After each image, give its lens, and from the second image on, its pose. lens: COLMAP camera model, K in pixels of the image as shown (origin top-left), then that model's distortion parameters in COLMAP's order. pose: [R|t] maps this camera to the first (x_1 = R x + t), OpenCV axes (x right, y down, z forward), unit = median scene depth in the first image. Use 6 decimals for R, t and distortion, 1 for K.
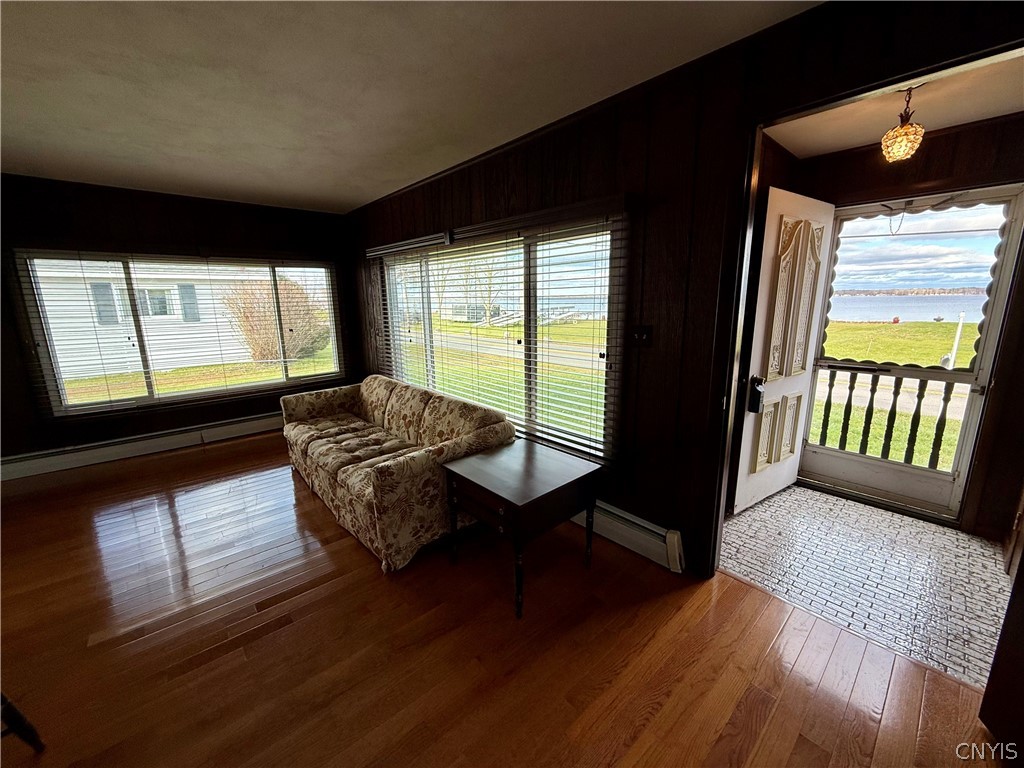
lens RADIAL K [[407.6, 0, 509.3], [0, 407.6, 383.0], [0, 0, 1]] dist [-0.000445, 0.000033]
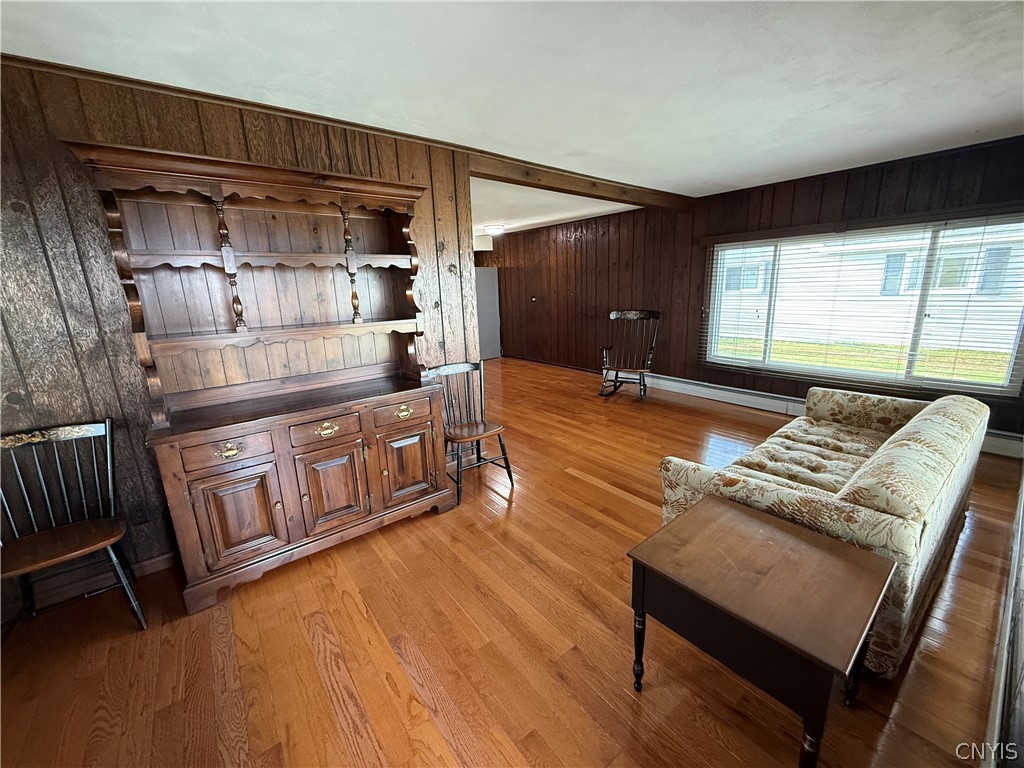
lens RADIAL K [[407.6, 0, 509.3], [0, 407.6, 383.0], [0, 0, 1]] dist [-0.000445, 0.000033]
pose [[-0.059080, 0.247305, -0.967135, 0.392699], [-0.170495, 0.952092, 0.253873, -0.098813], [0.983586, 0.179891, -0.014085, 0.379168]]
